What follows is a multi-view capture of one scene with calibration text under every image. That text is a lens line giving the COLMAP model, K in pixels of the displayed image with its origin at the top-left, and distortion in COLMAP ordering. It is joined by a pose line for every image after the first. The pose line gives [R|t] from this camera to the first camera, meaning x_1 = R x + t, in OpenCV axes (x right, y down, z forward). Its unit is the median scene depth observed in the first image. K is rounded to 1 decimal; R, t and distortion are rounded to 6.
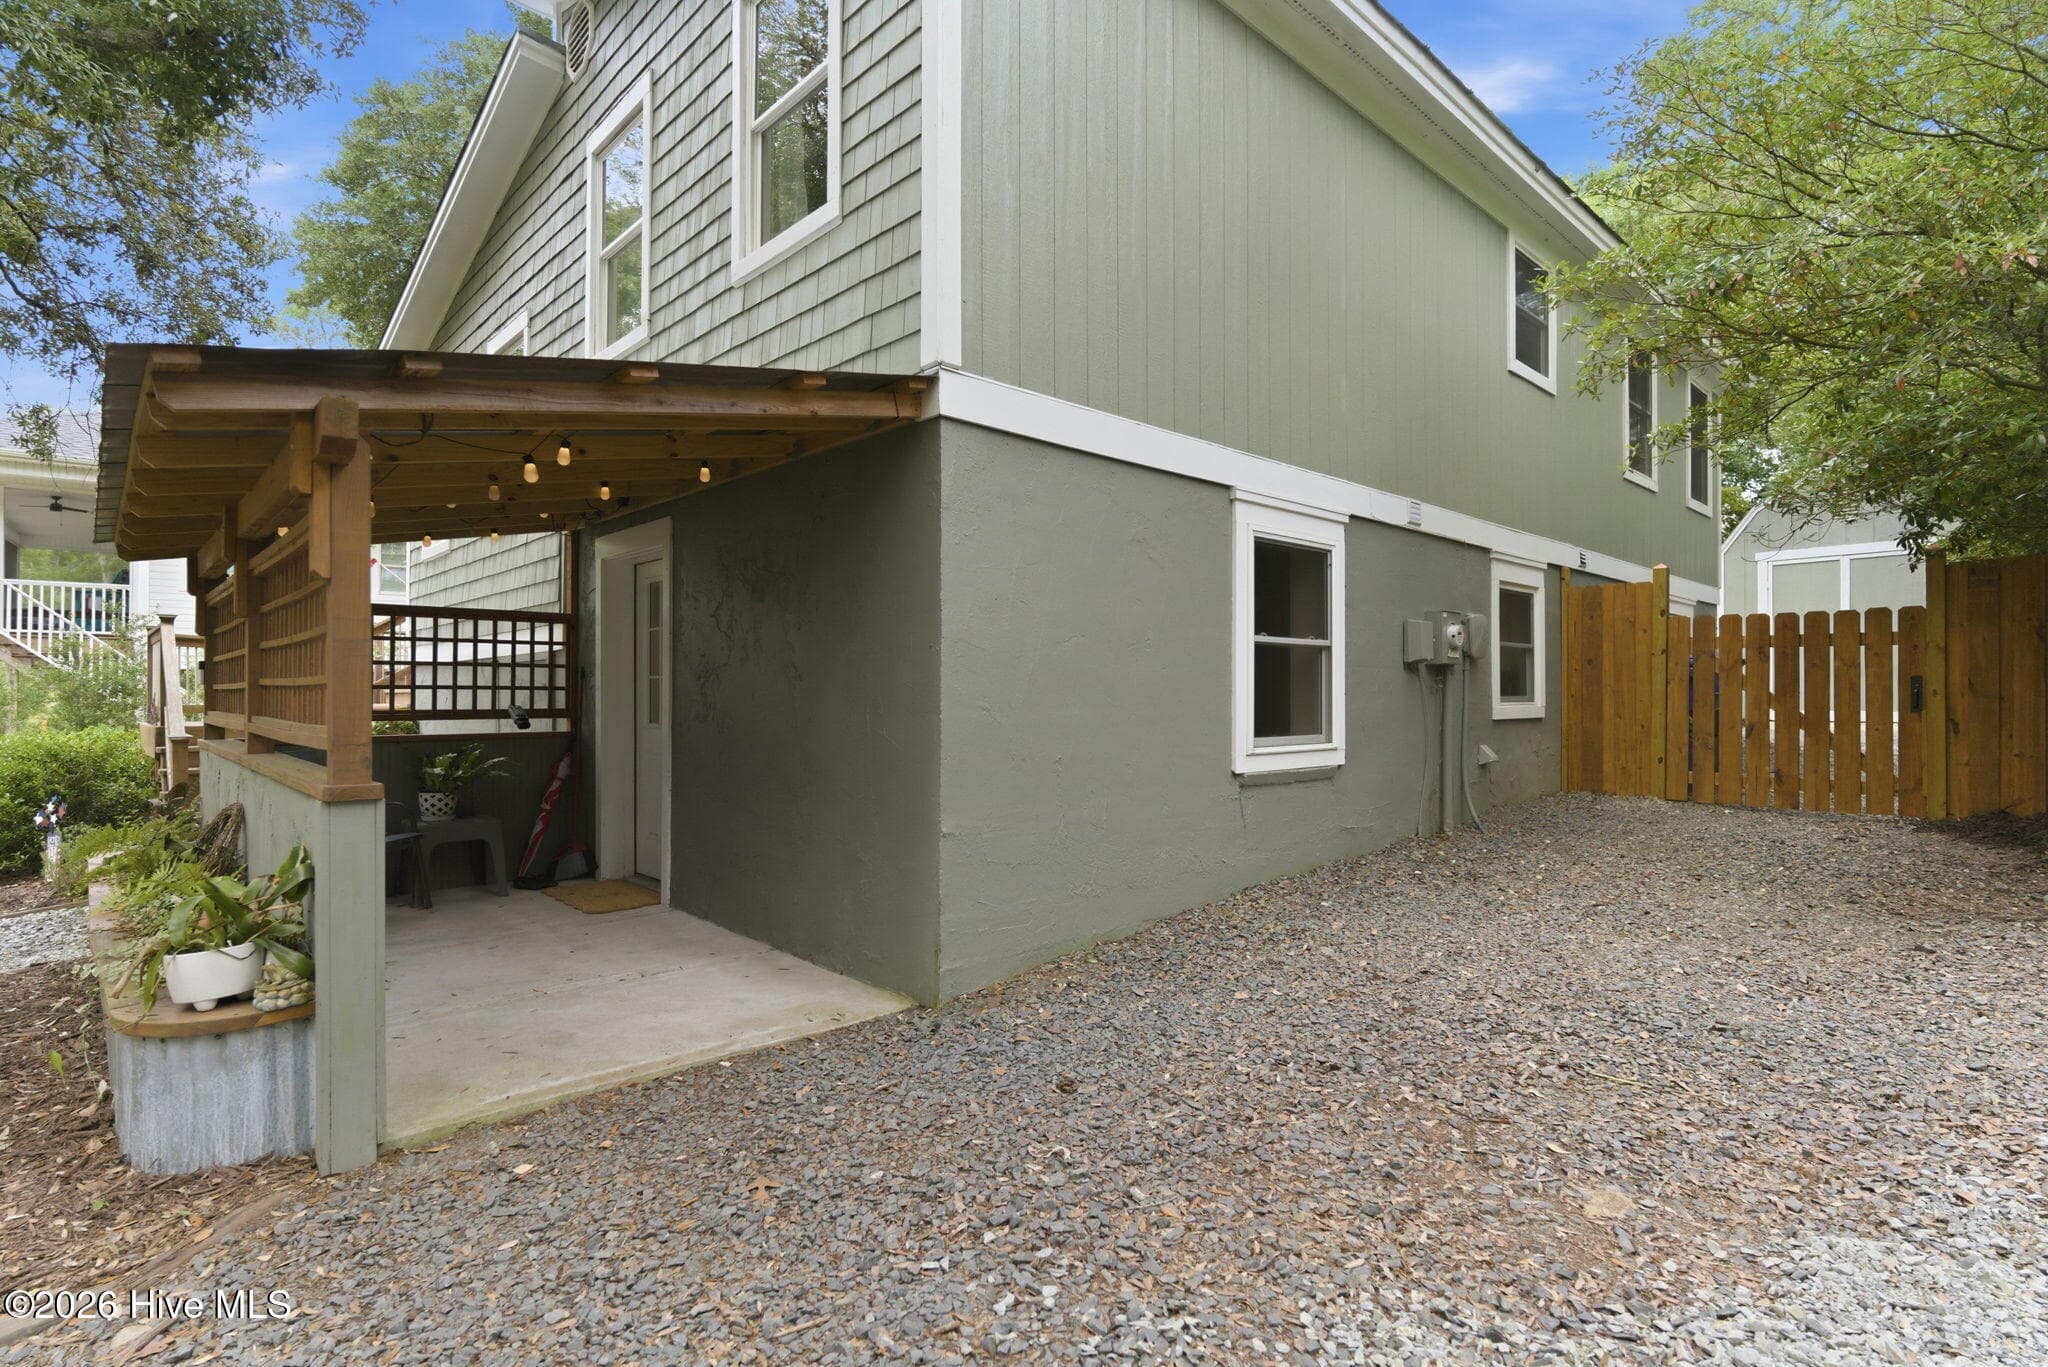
lens RADIAL K [[991.5, 0, 1022.4], [0, 991.5, 683.9], [0, 0, 1]] dist [-0.003898, 0.000964]
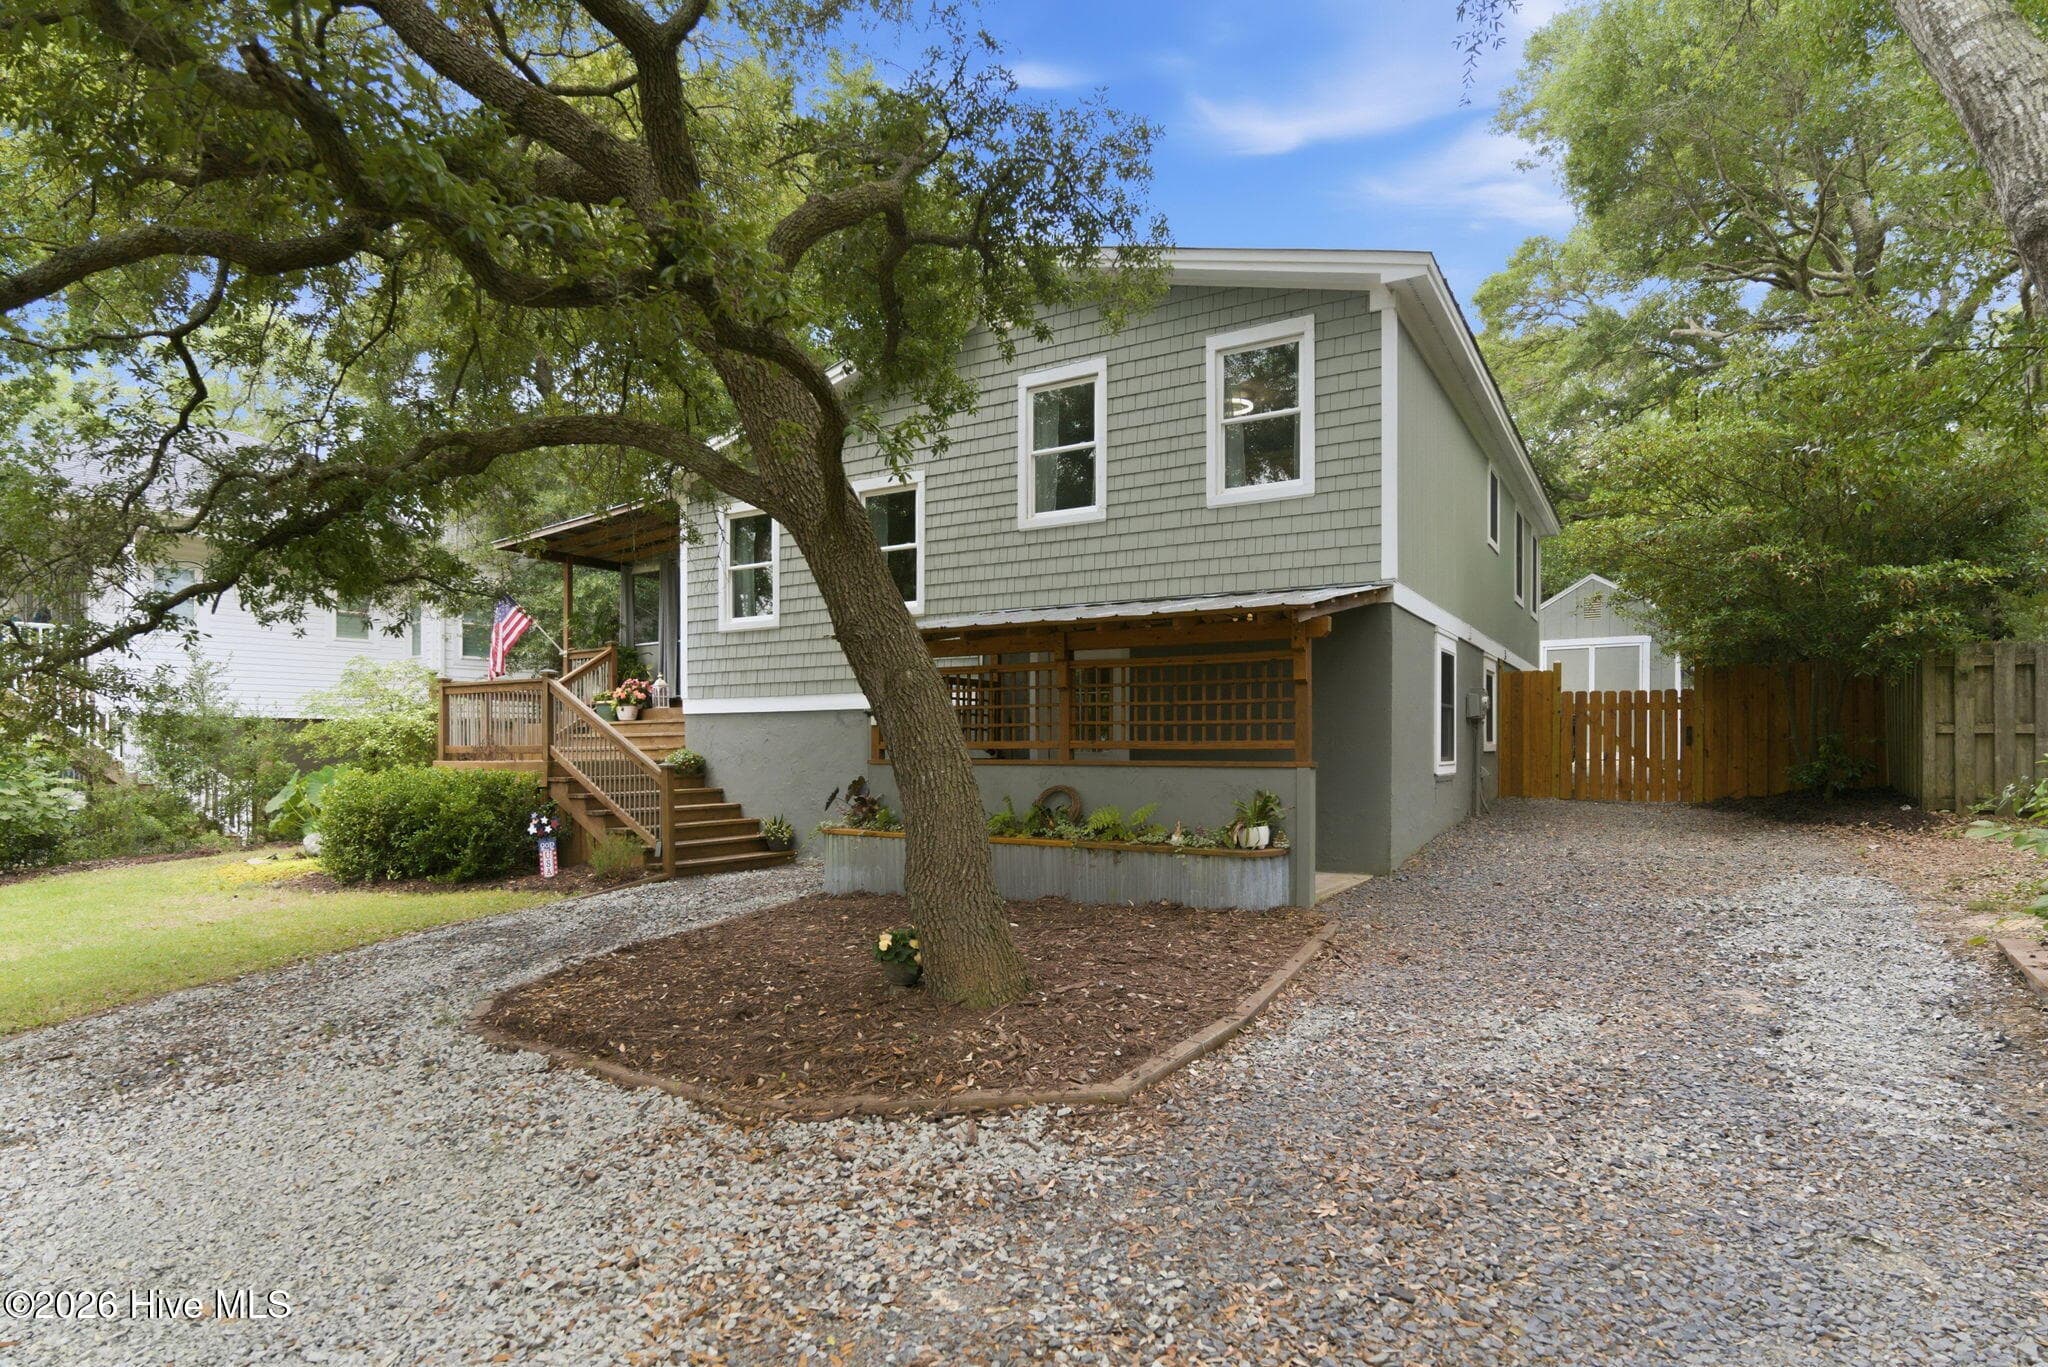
lens RADIAL K [[991.5, 0, 1072.3], [0, 991.5, 744.9], [0, 0, 1]] dist [-0.003898, 0.000964]
pose [[0.962435, 0.000308, 0.271511, -0.741661], [-0.002578, 0.999965, 0.008006, 0.014149], [-0.271499, -0.008405, 0.962402, -0.497023]]
